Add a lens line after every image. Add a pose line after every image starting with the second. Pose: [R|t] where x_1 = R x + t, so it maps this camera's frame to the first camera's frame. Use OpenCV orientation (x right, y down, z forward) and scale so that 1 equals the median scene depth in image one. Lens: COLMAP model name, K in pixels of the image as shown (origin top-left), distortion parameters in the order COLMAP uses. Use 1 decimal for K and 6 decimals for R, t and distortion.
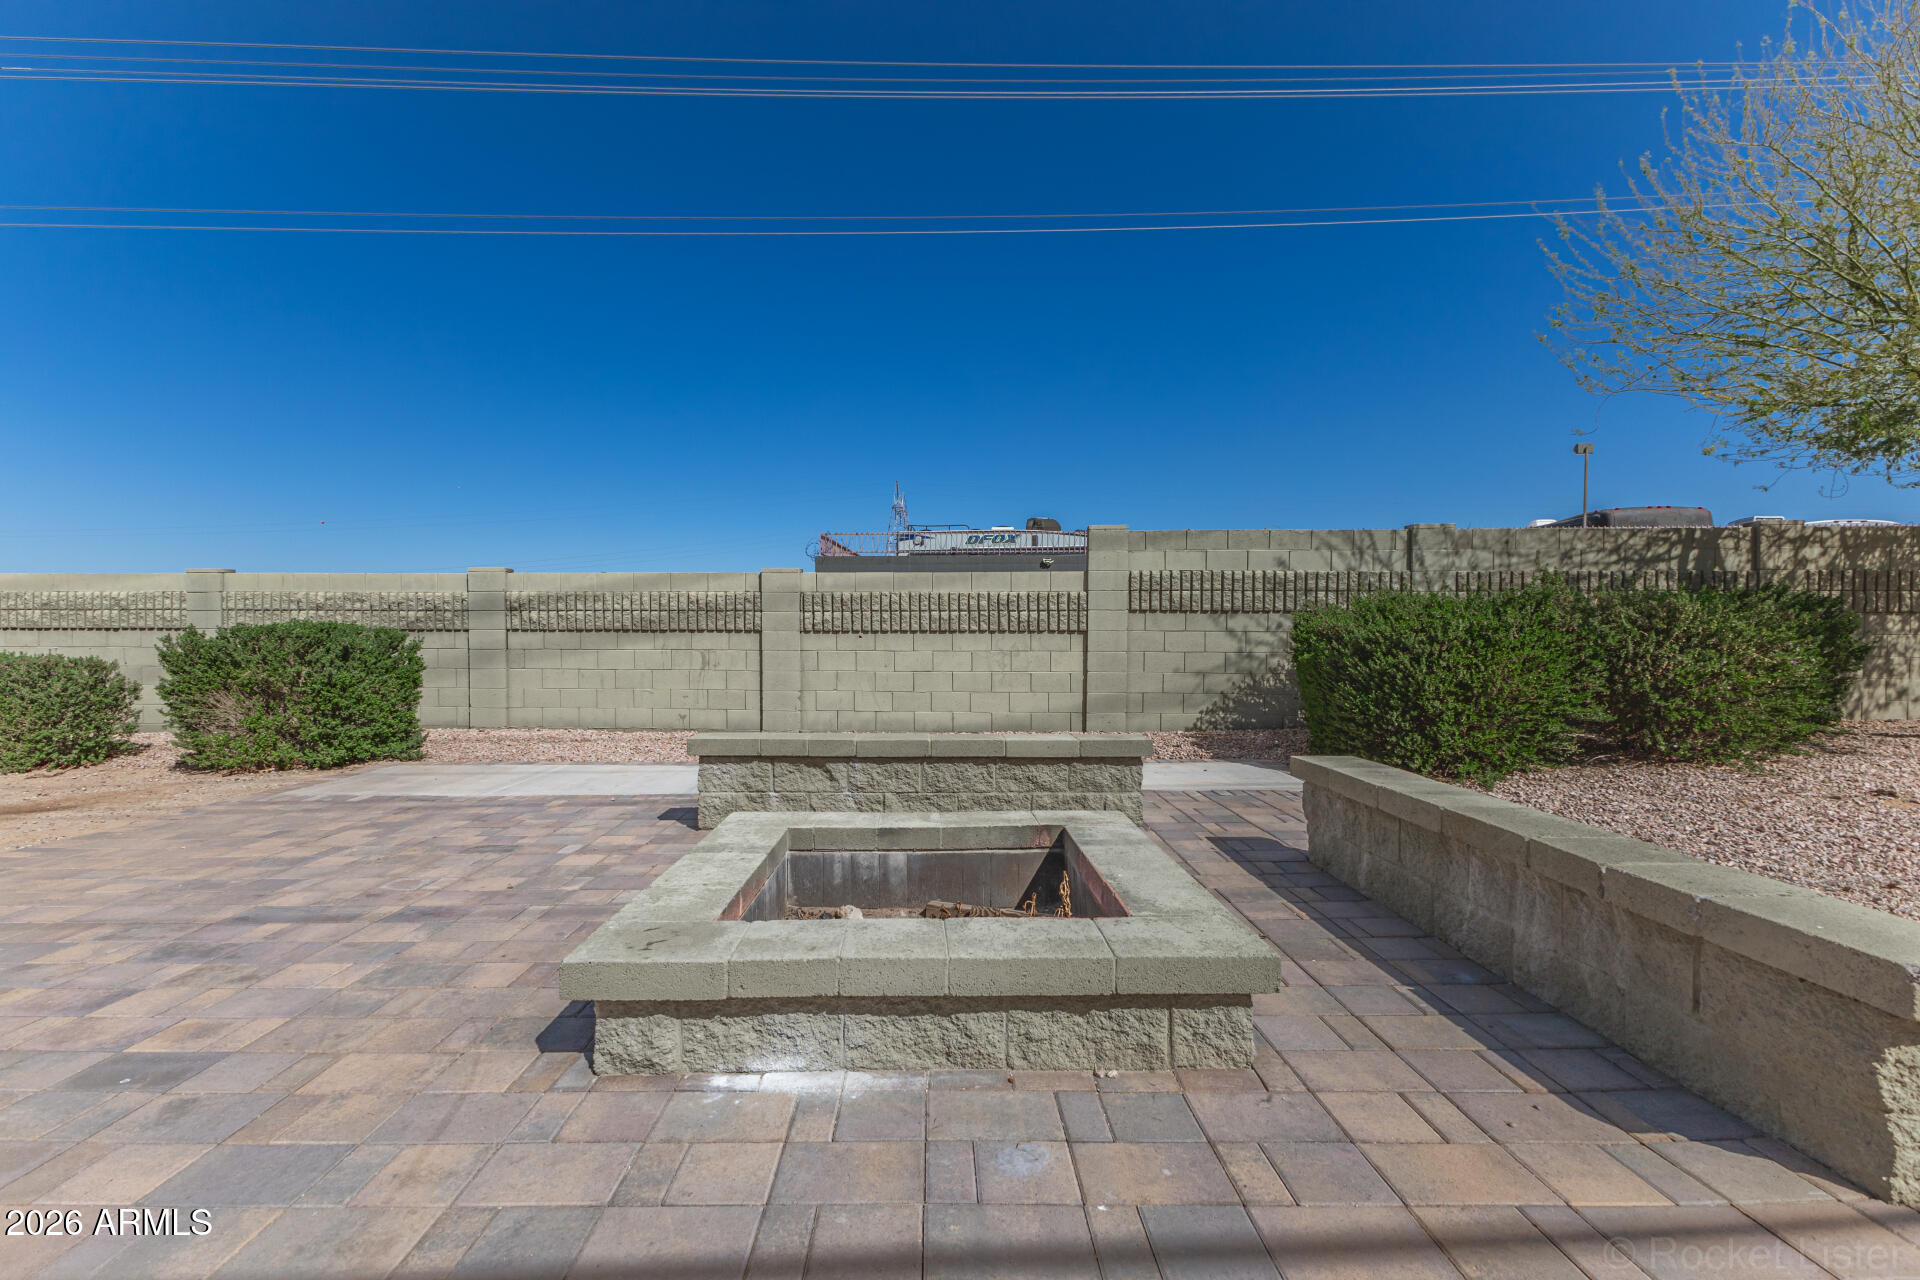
lens RADIAL K [[823.7, 0, 940.1], [0, 823.7, 639.4], [0, 0, 1]] dist [0.005317, -0.000901]
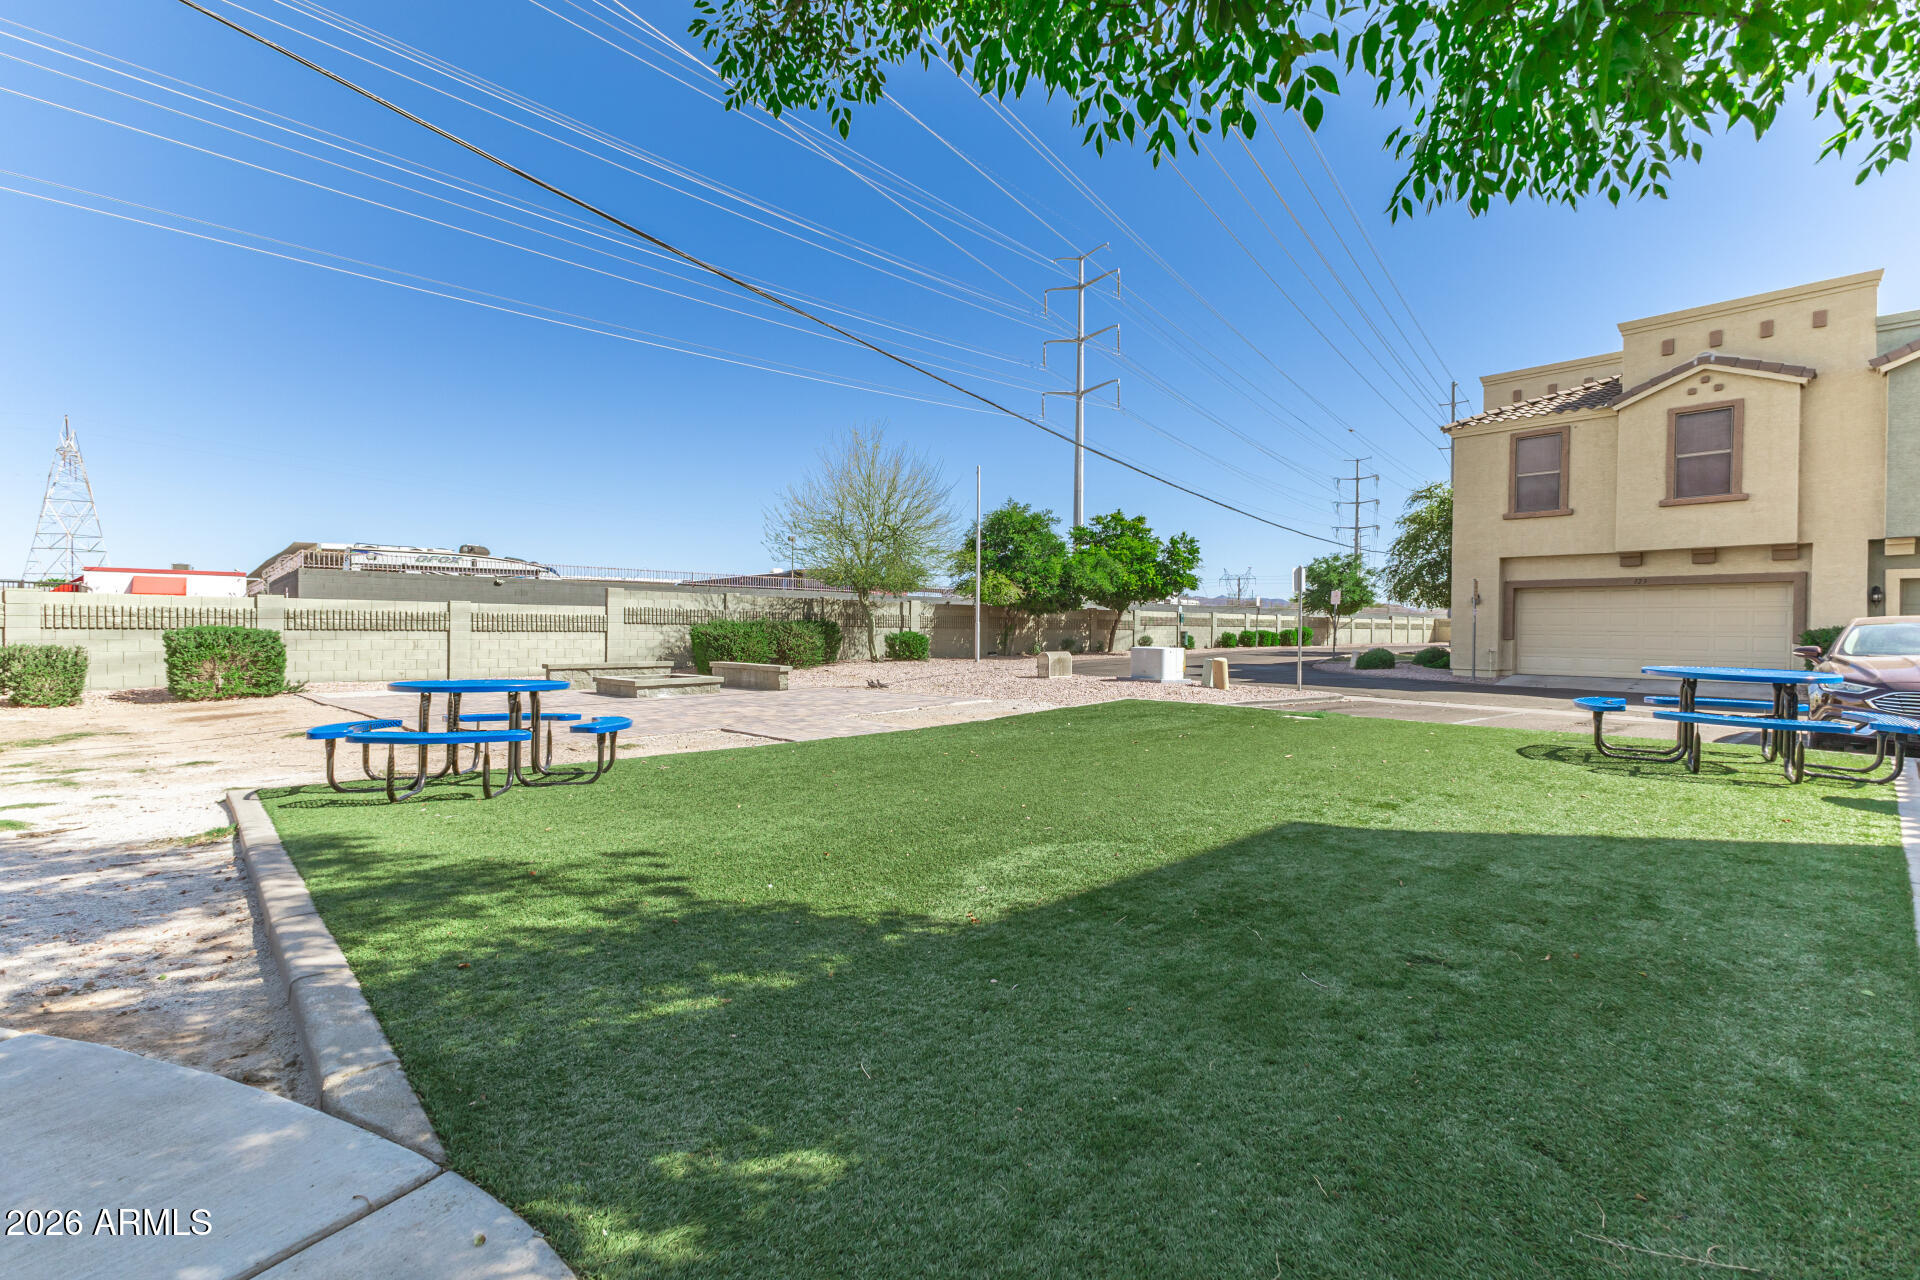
lens RADIAL K [[823.7, 0, 942.8], [0, 823.7, 634.2], [0, 0, 1]] dist [0.005317, -0.000901]
pose [[0.687351, 0.001361, 0.726324, -0.968035], [-0.003753, 0.999992, 0.001678, -0.009700], [-0.726316, -0.003879, 0.687350, -1.480683]]
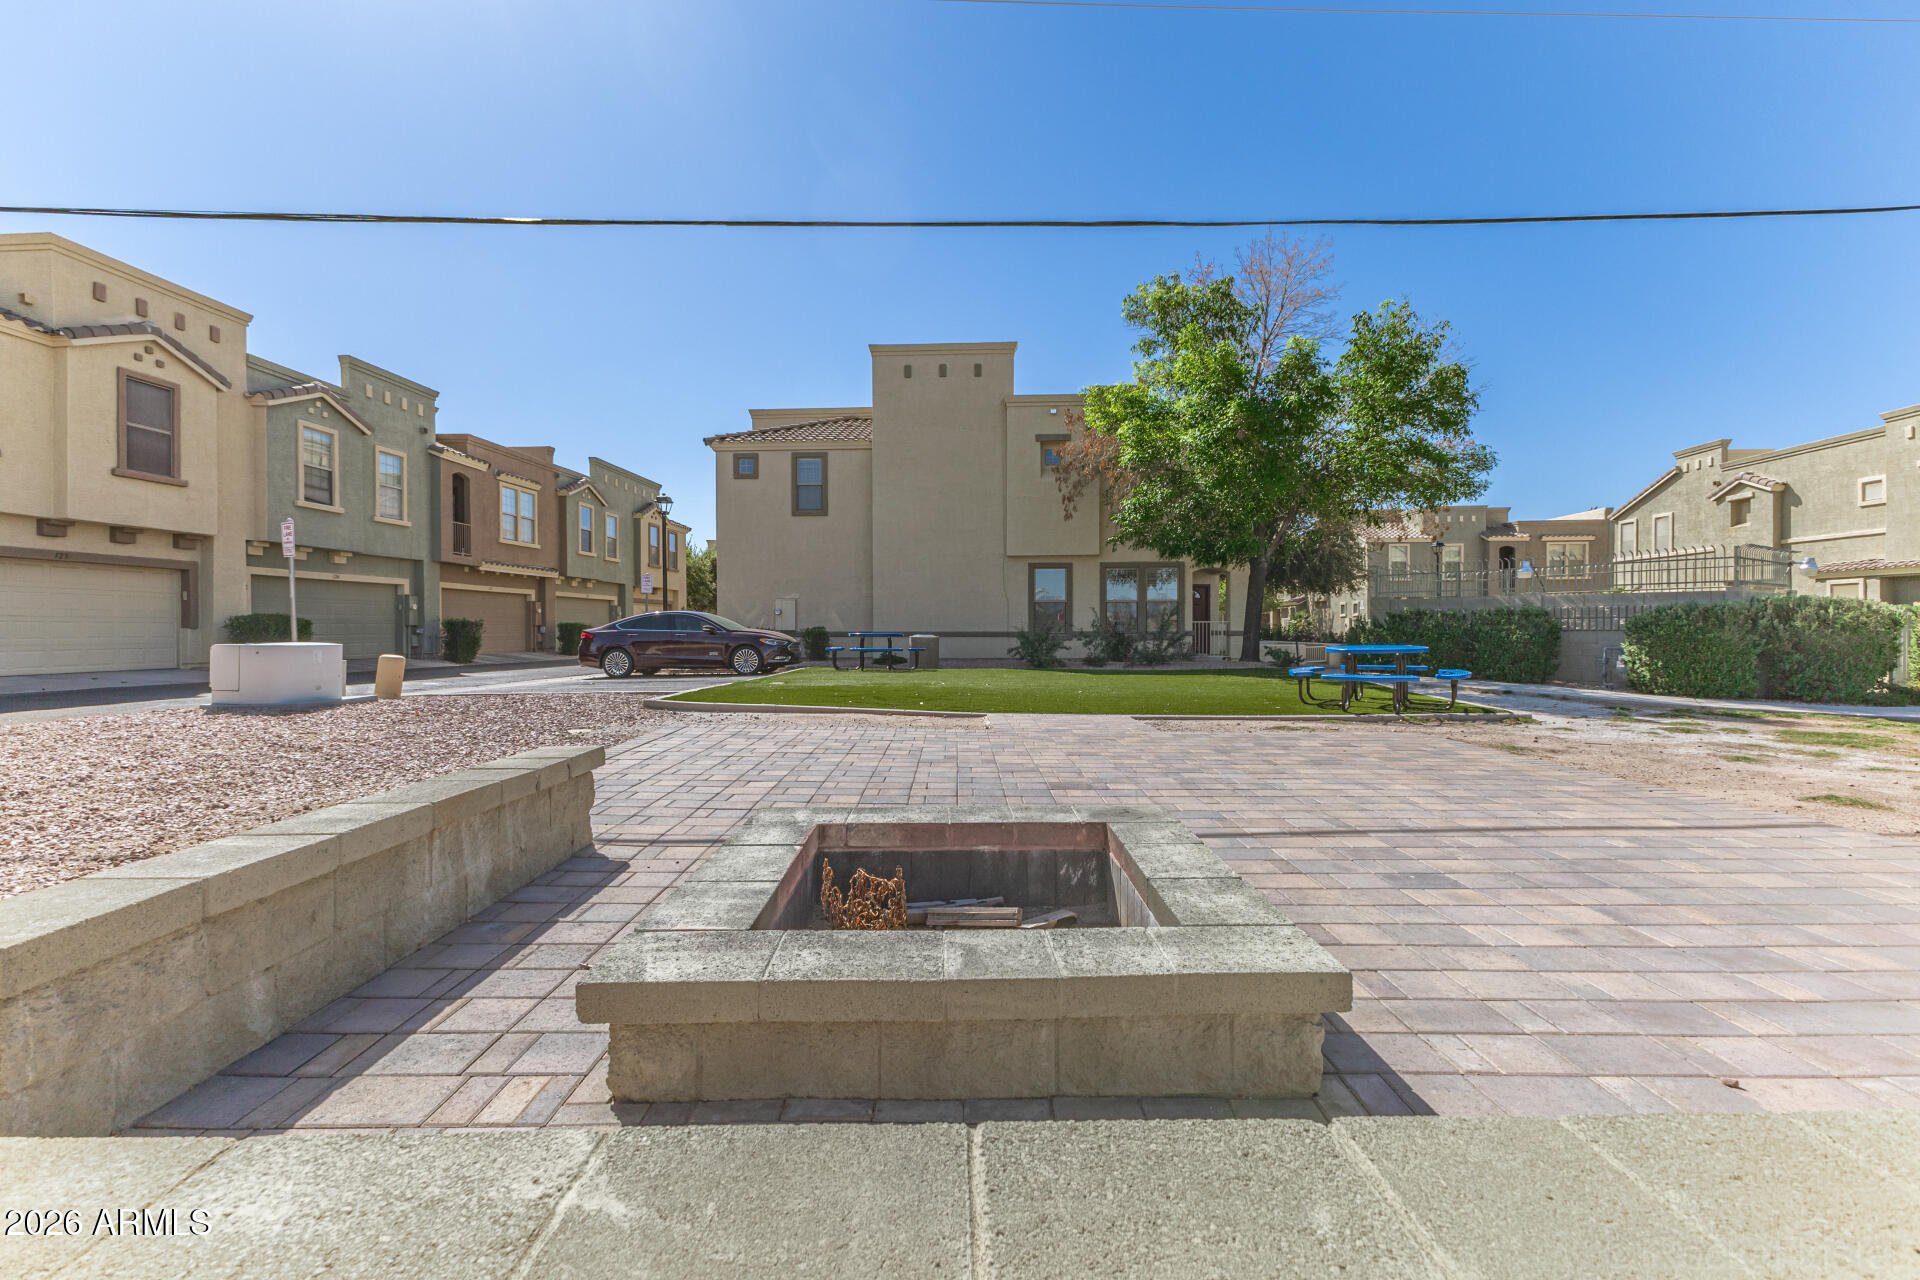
lens RADIAL K [[823.7, 0, 961.7], [0, 823.7, 629.5], [0, 0, 1]] dist [0.005317, -0.000901]
pose [[-0.999992, 0.002773, 0.002715, -0.006330], [0.002798, 0.999954, 0.009195, -0.003018], [-0.002689, 0.009203, -0.999954, 0.669368]]
